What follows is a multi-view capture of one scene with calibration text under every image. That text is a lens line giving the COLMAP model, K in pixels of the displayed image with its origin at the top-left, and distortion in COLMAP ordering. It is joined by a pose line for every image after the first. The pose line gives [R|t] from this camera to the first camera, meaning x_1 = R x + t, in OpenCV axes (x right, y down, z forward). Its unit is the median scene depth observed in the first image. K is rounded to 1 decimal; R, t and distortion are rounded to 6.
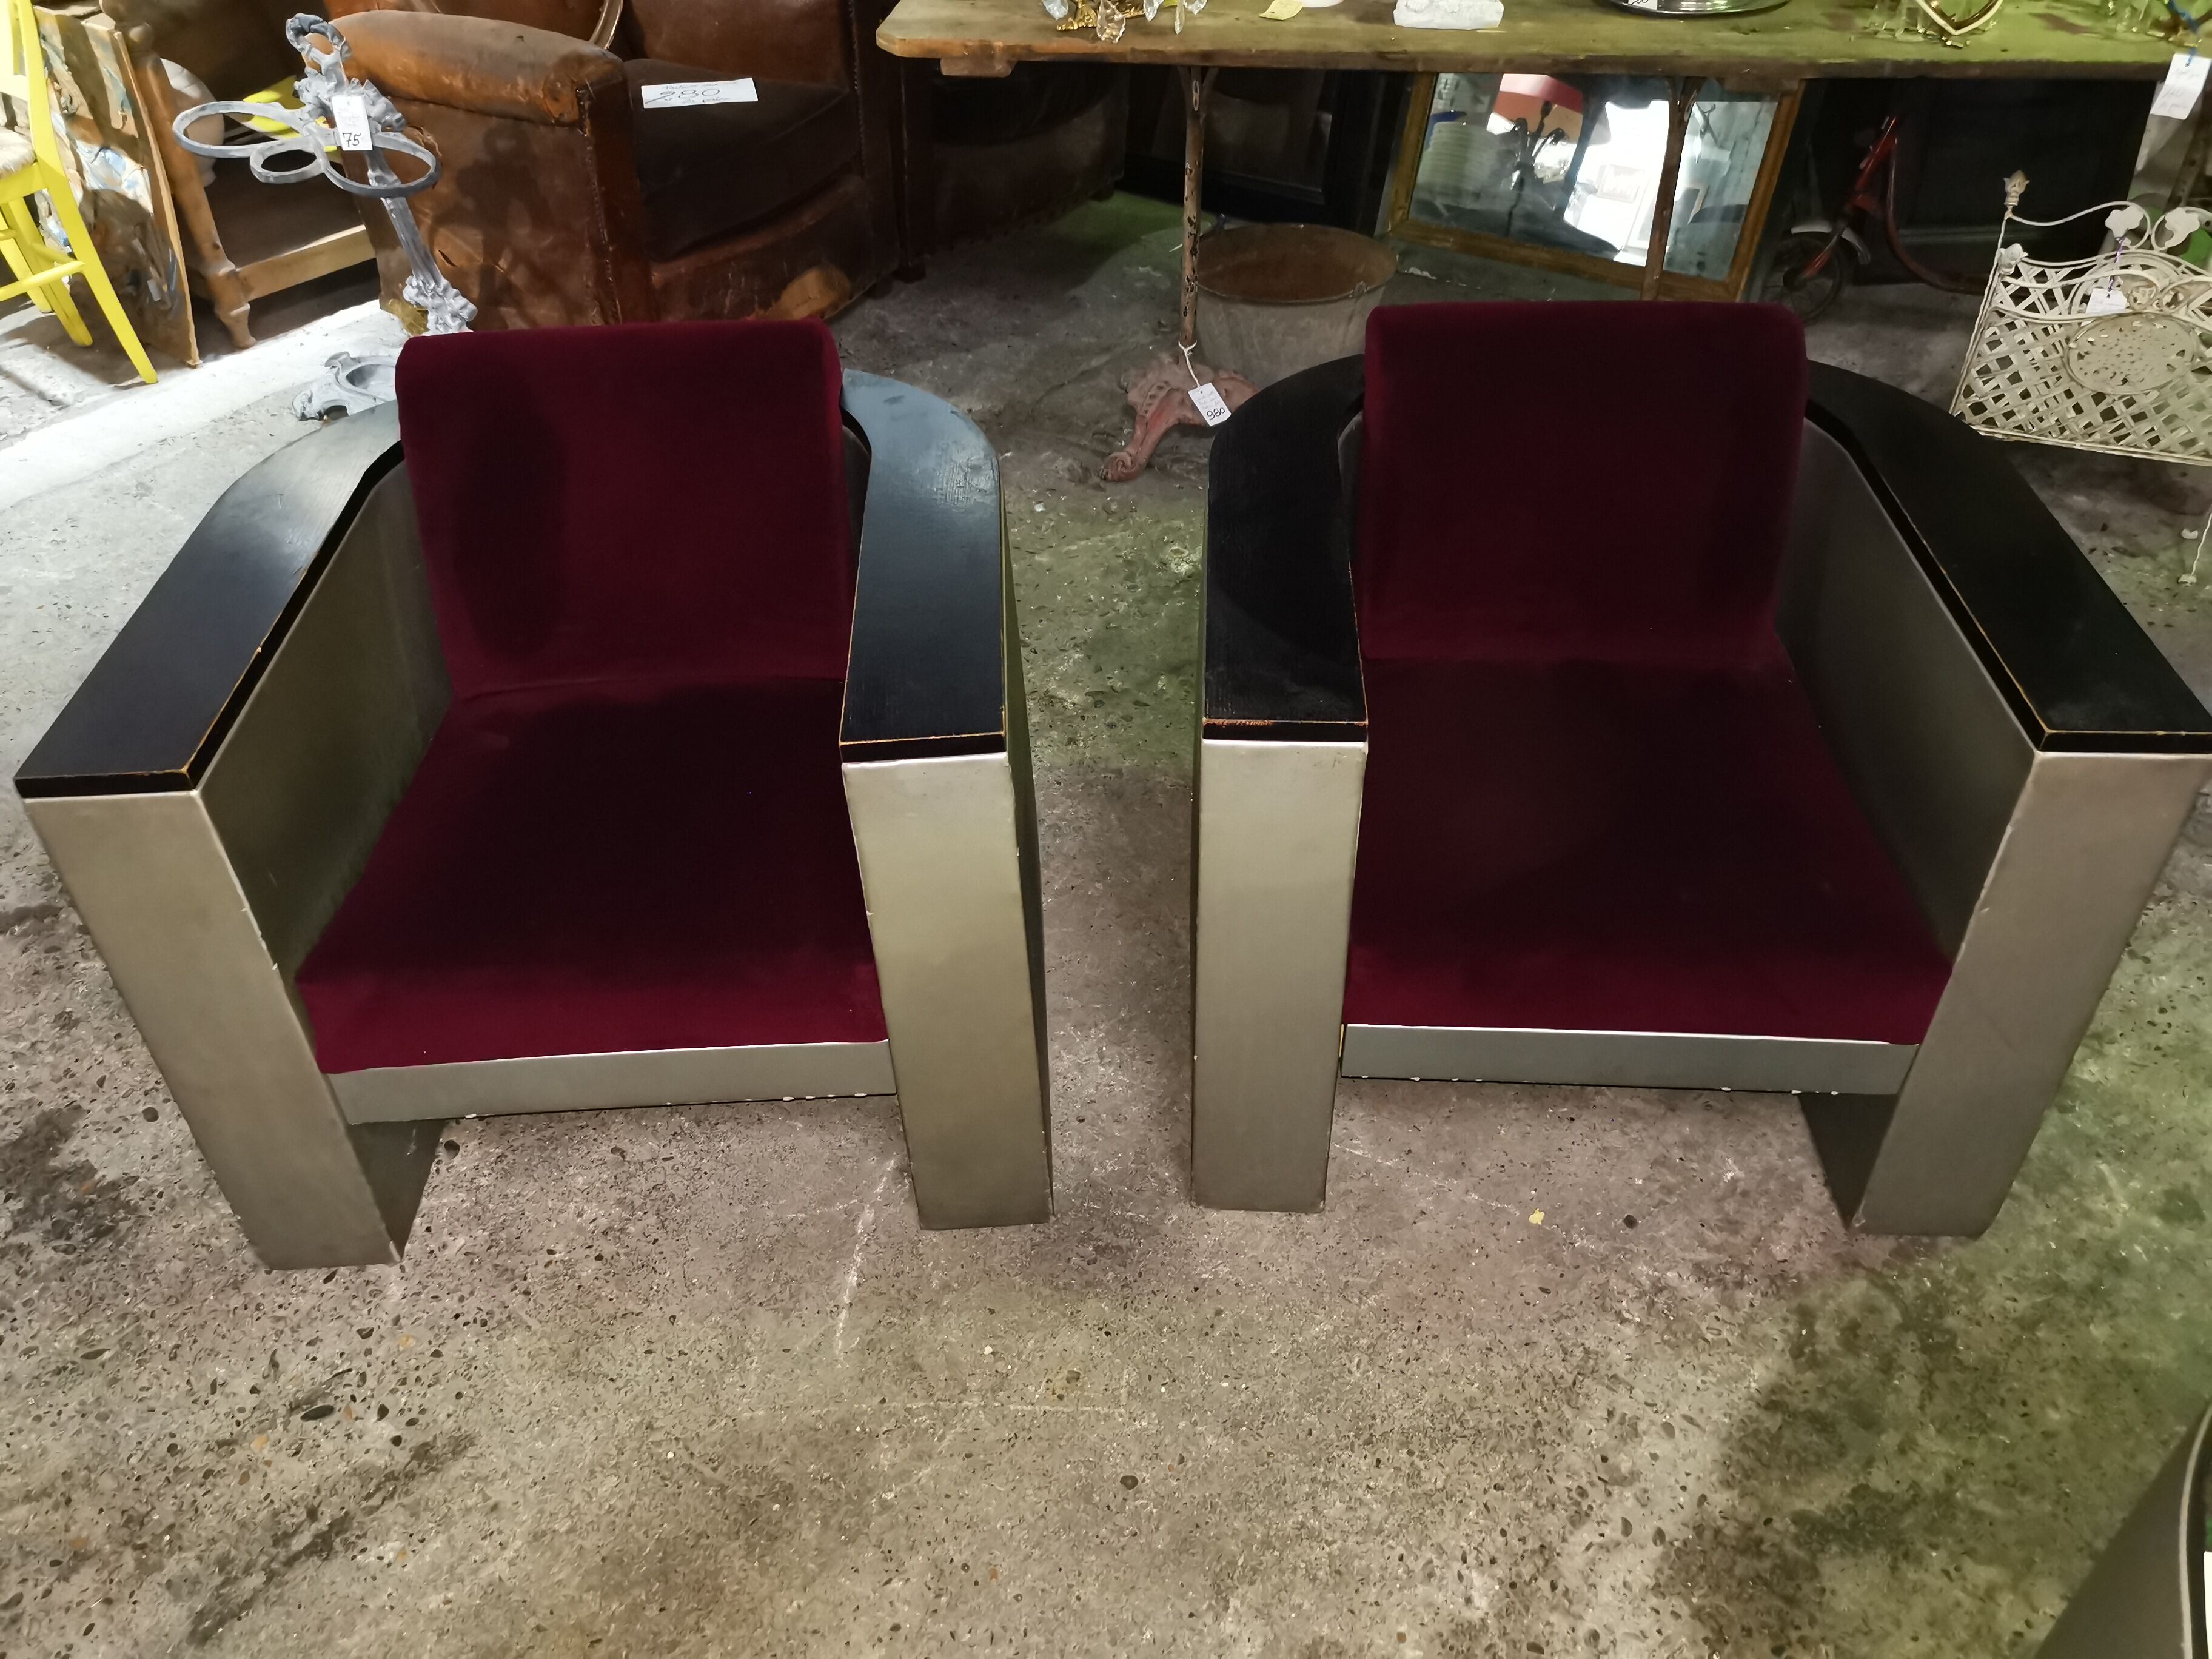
lens RADIAL K [[1708.4, 0, 1100.2], [0, 1708.4, 821.7], [0, 0, 1]] dist [0.046518, -0.041610]
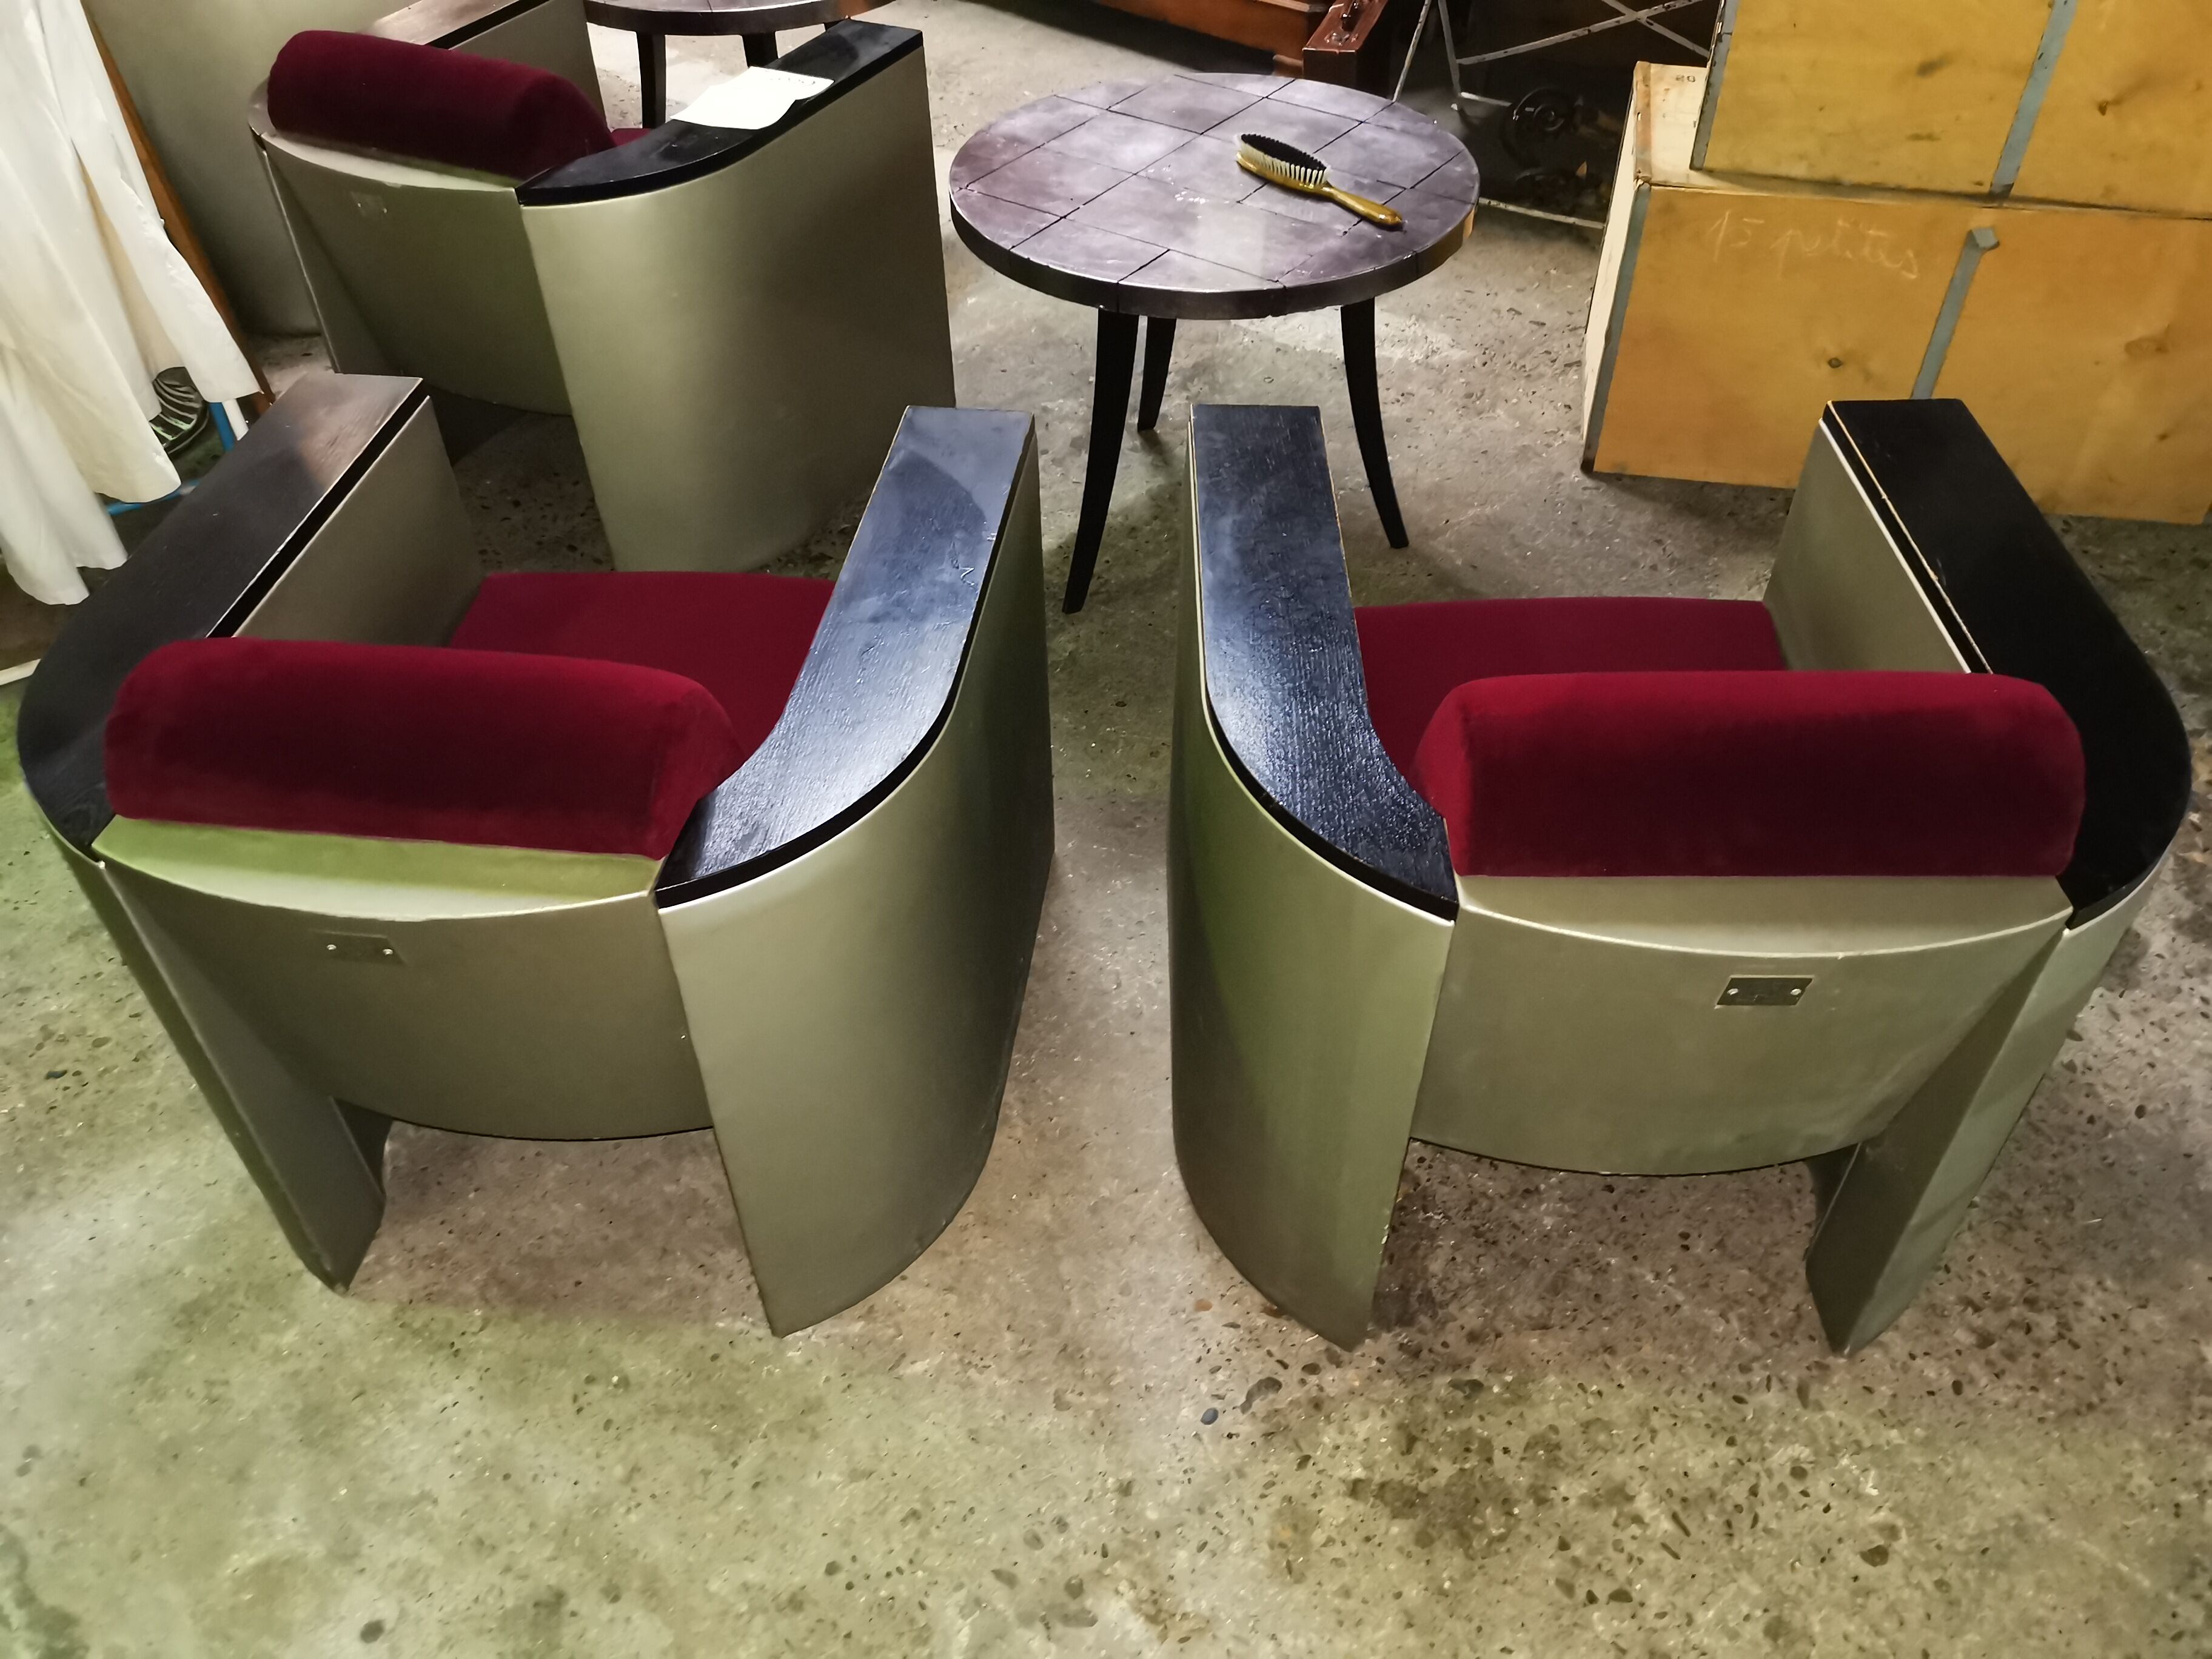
lens RADIAL K [[1708.4, 0, 1089.3], [0, 1708.4, 831.4], [0, 0, 1]] dist [0.046518, -0.041610]
pose [[-0.997030, -0.019671, 0.074463, -0.067026], [0.070732, 0.148668, 0.986354, -1.040100], [-0.030473, 0.988692, -0.146835, 1.229497]]
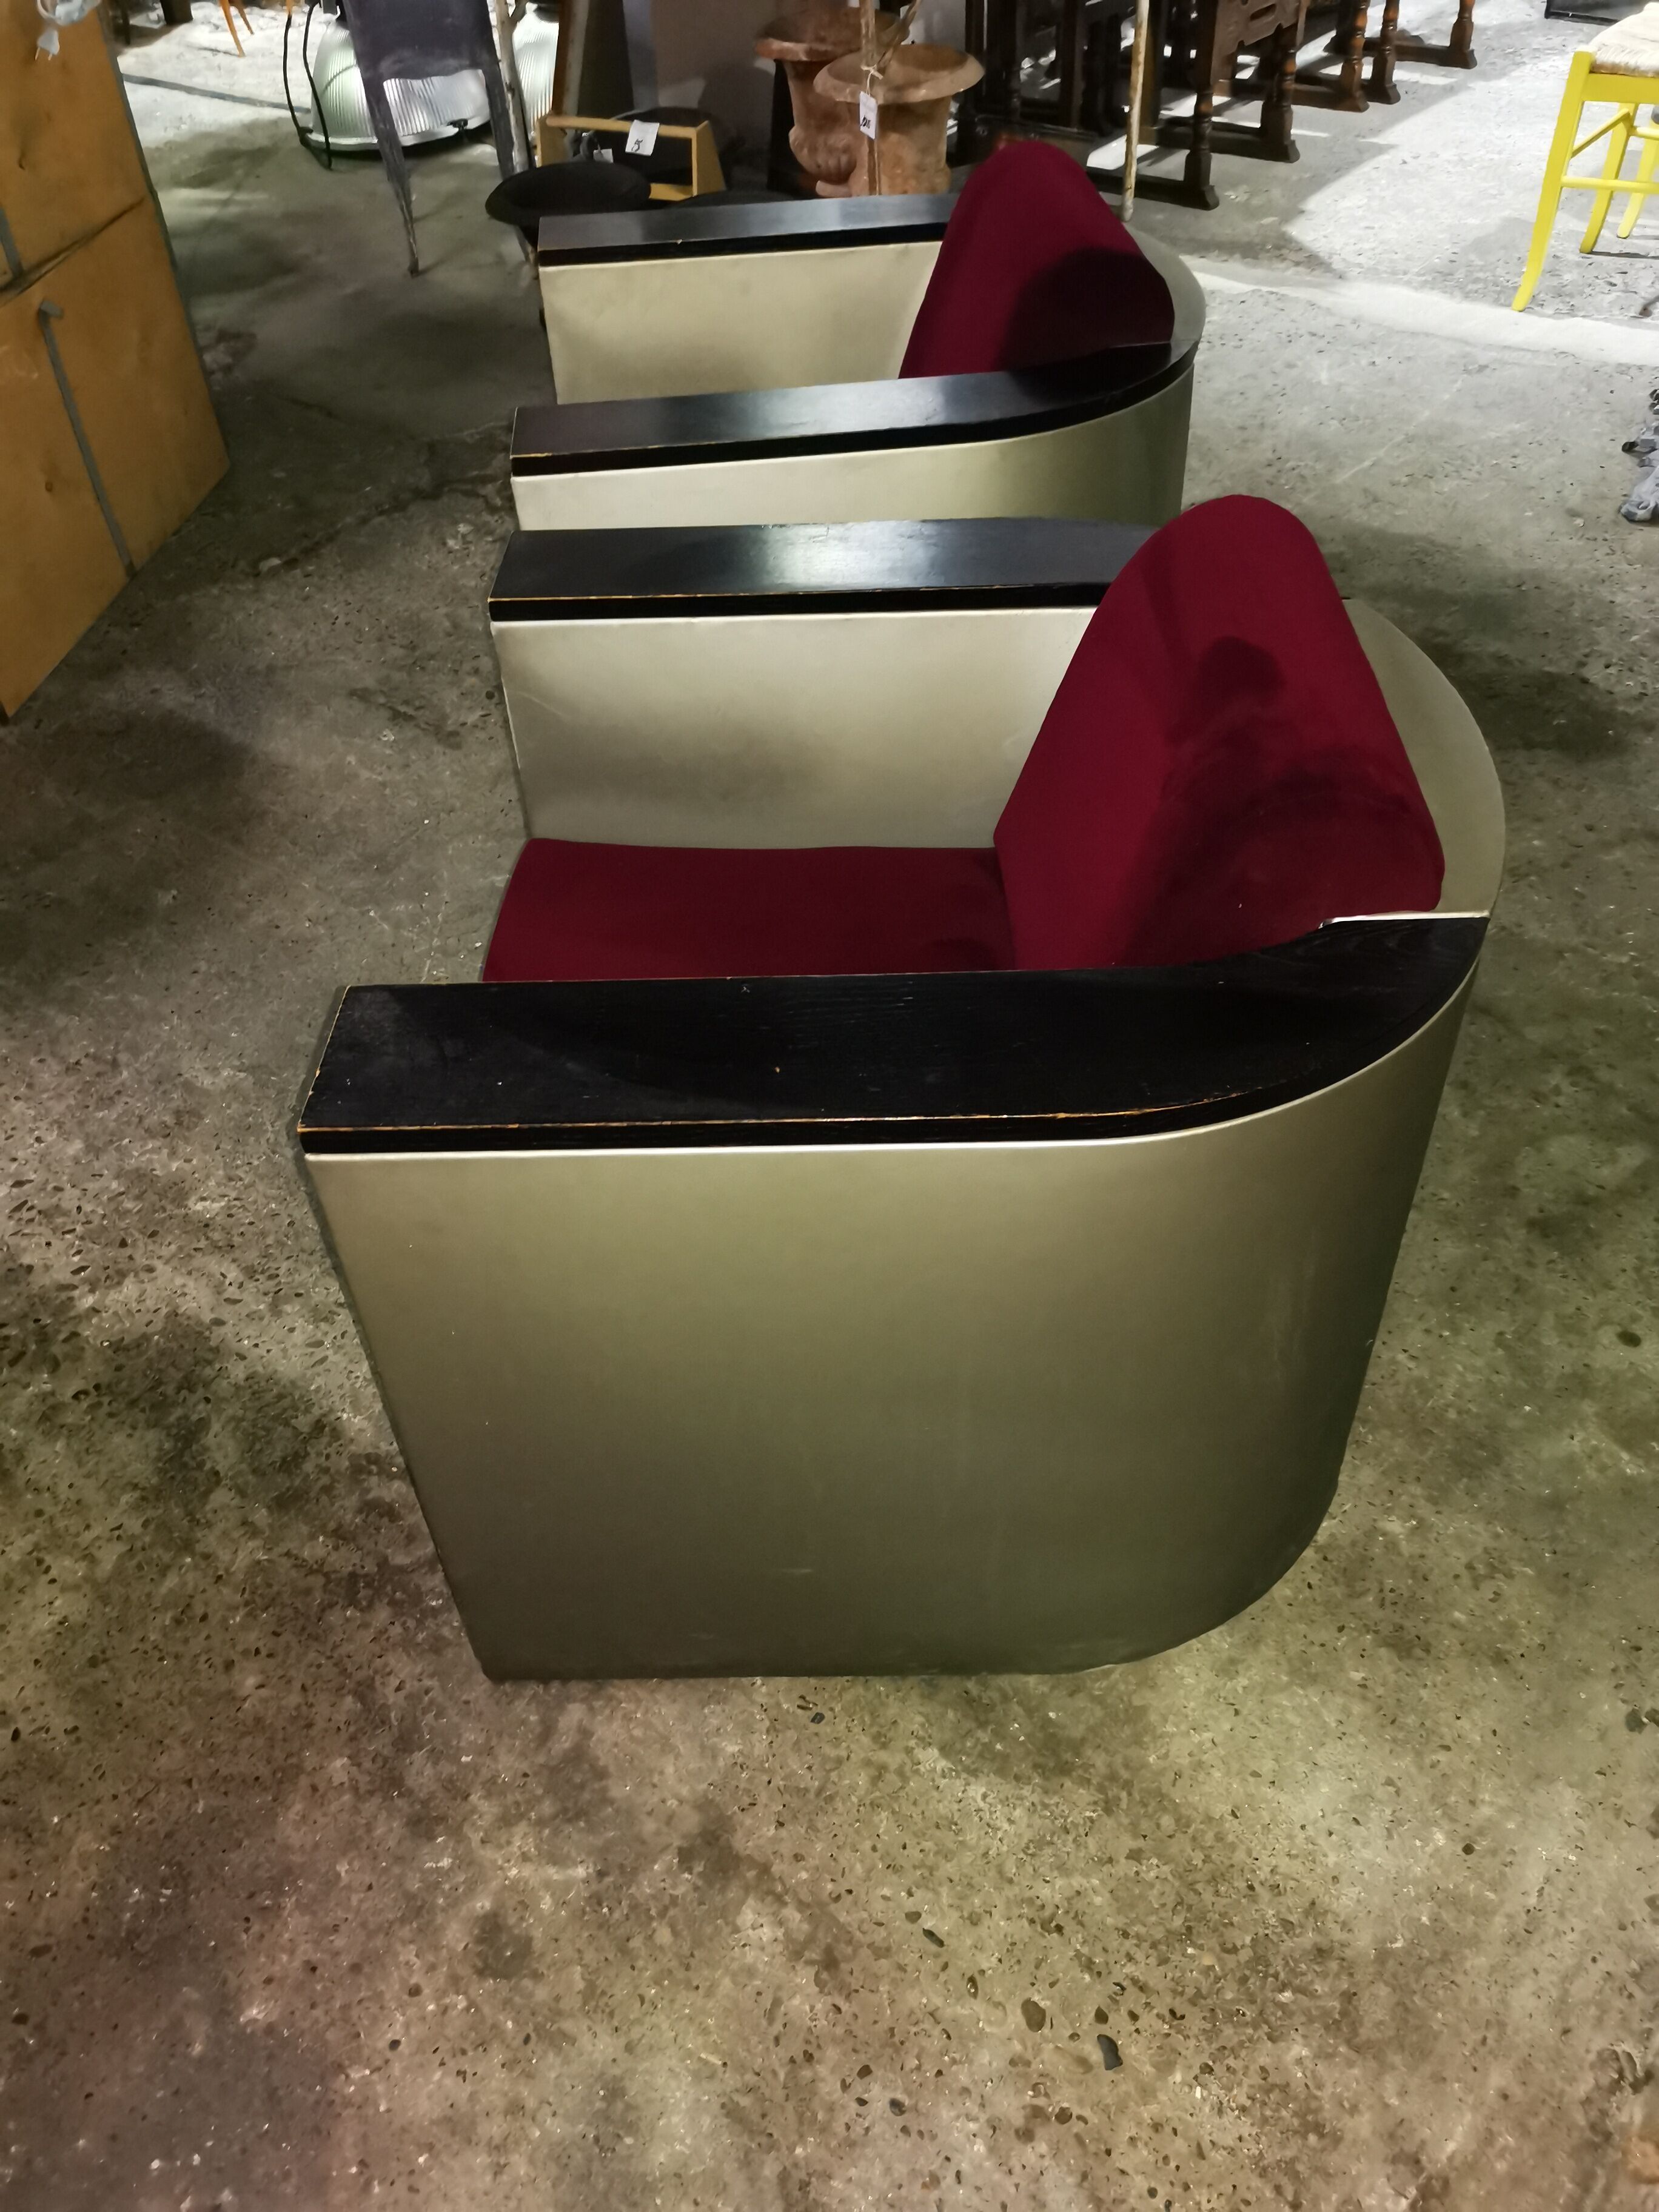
lens RADIAL K [[1708.4, 0, 841.7], [0, 1708.4, 1100.1], [0, 0, 1]] dist [0.046518, -0.041610]
pose [[0.040109, 0.693355, -0.719479, 0.937756], [-0.593652, 0.595729, 0.541003, -0.474488], [0.803722, 0.405421, 0.435505, 0.687913]]
